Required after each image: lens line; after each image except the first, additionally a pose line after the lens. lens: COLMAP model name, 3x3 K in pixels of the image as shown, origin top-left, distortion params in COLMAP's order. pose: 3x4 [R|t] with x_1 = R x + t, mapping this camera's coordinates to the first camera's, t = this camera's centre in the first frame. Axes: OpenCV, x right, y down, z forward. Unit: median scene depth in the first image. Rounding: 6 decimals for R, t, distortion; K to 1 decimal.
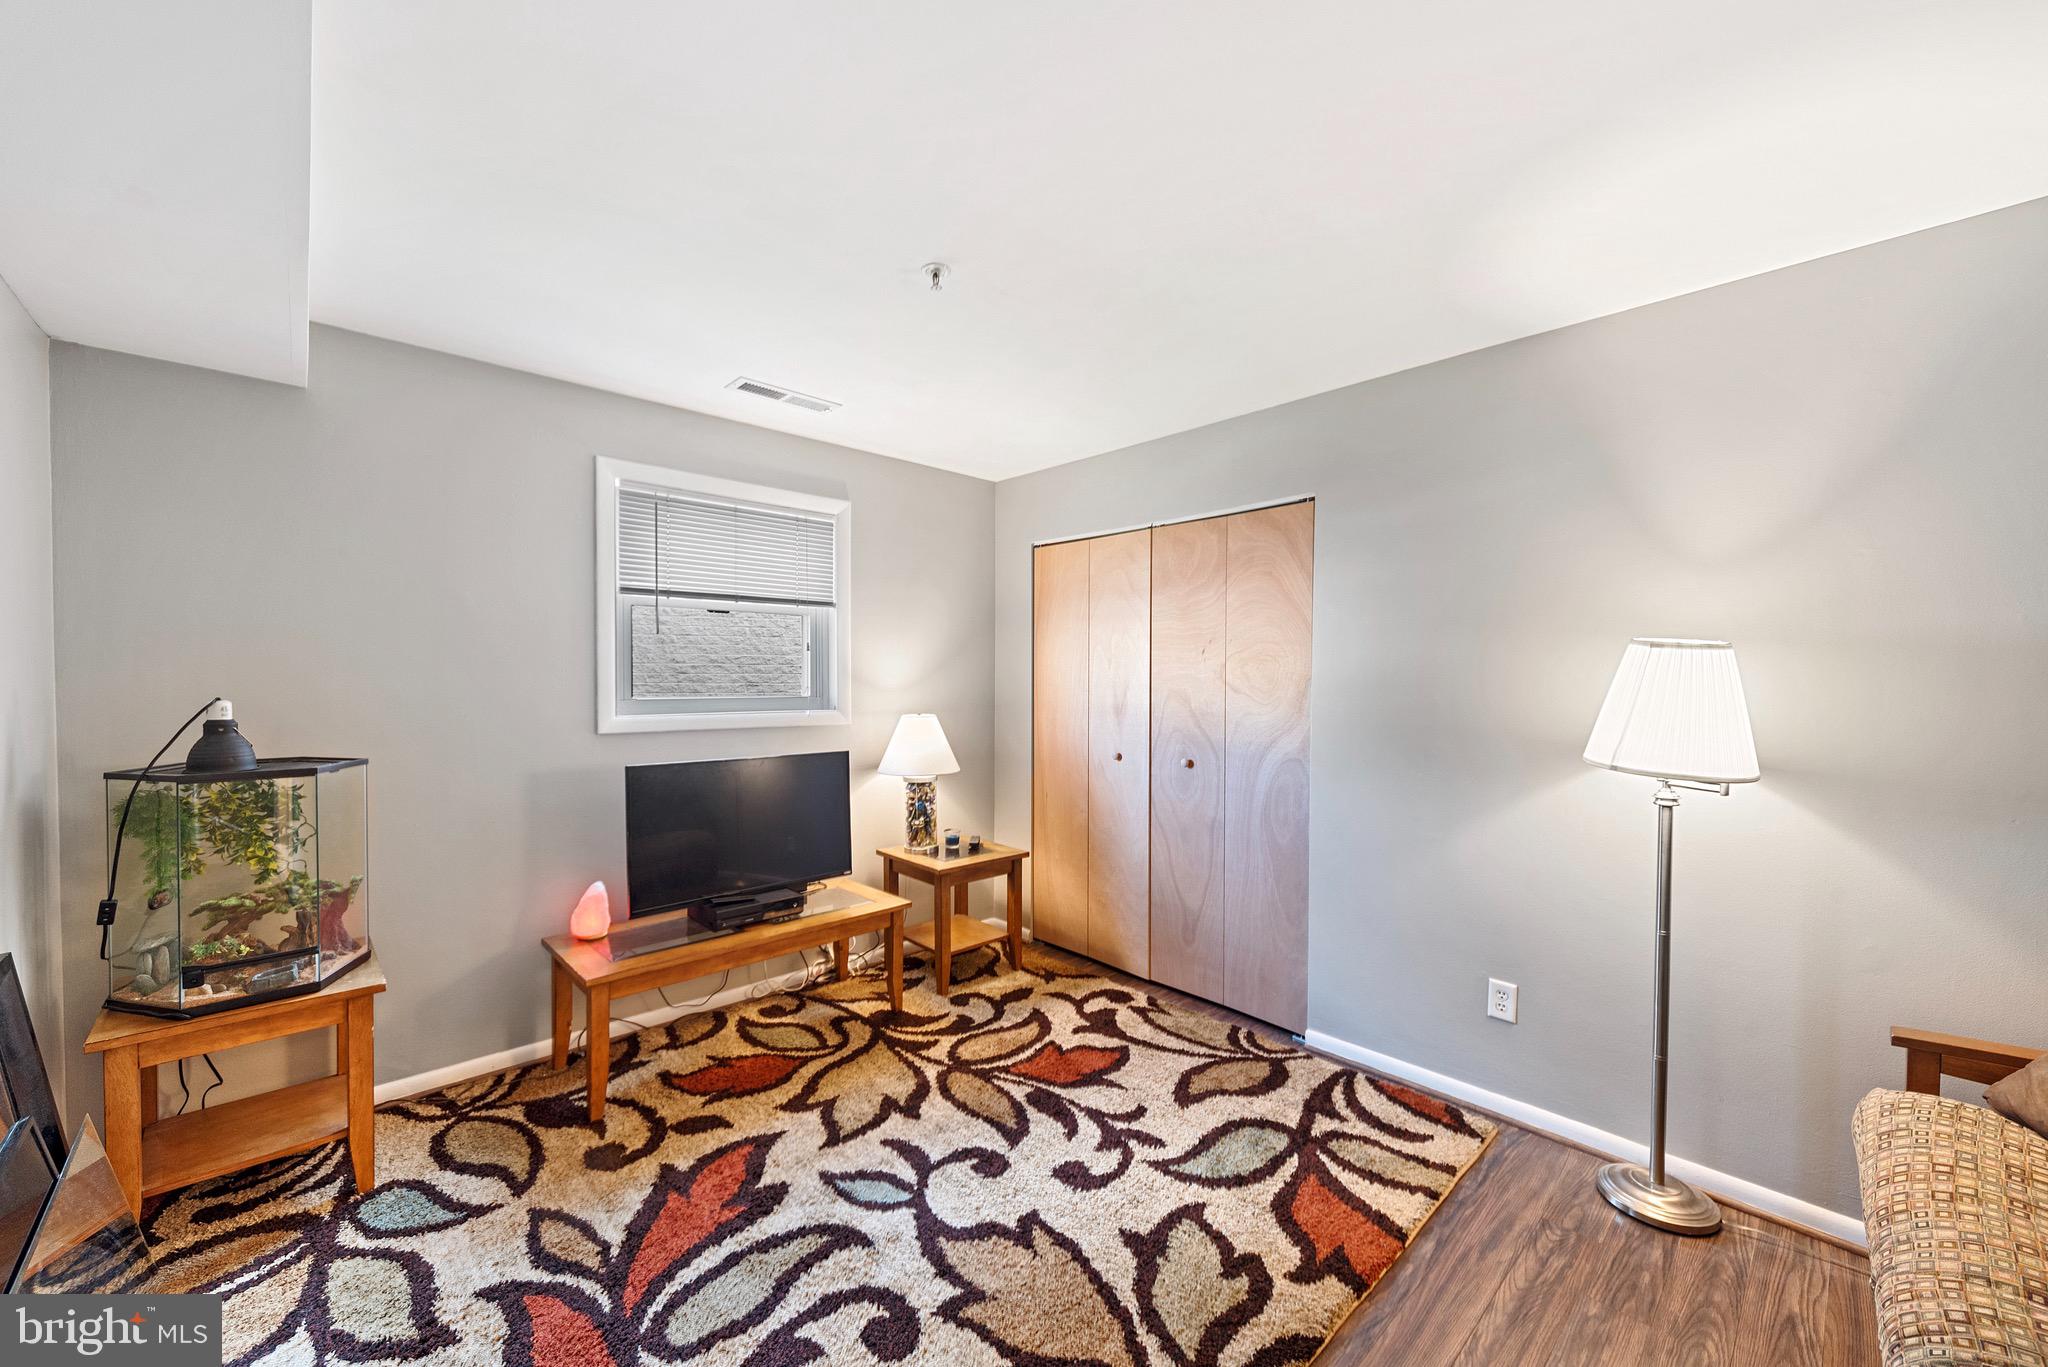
lens RADIAL K [[775.1, 0, 1022.1], [0, 775.1, 693.2], [0, 0, 1]] dist [0.010698, 0.000025]
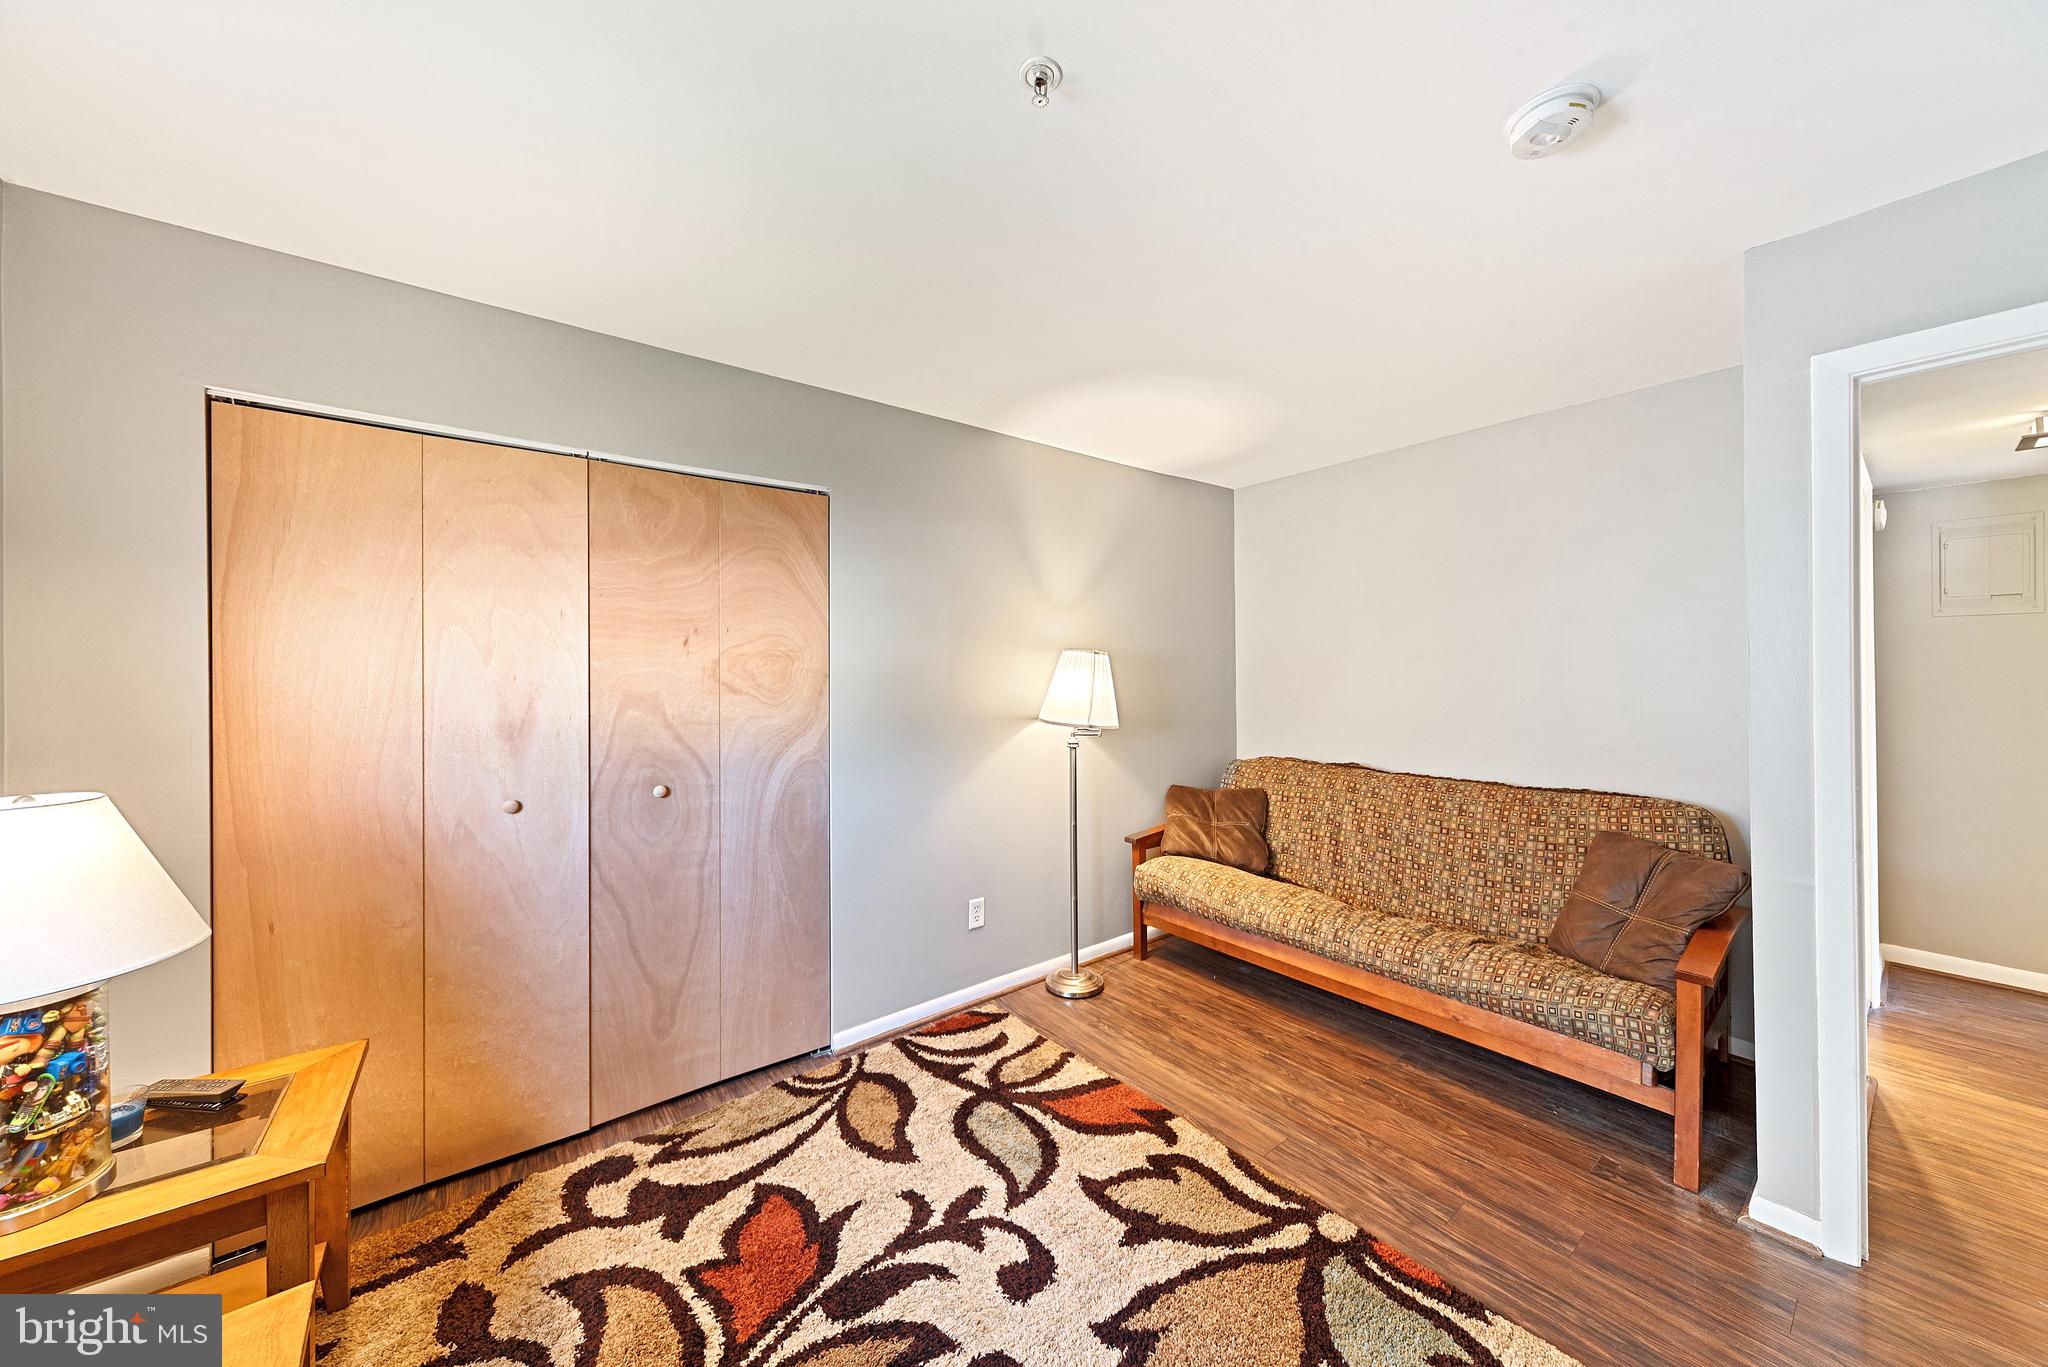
lens RADIAL K [[717.6, 0, 1020.5], [0, 717.6, 669.2], [0, 0, 1]] dist [0.006682, 0.000082]
pose [[0.082030, -0.002550, 0.996627, -0.593811], [0.028624, 0.999590, 0.000202, -0.023760], [-0.996219, 0.028511, 0.082070, 0.790257]]
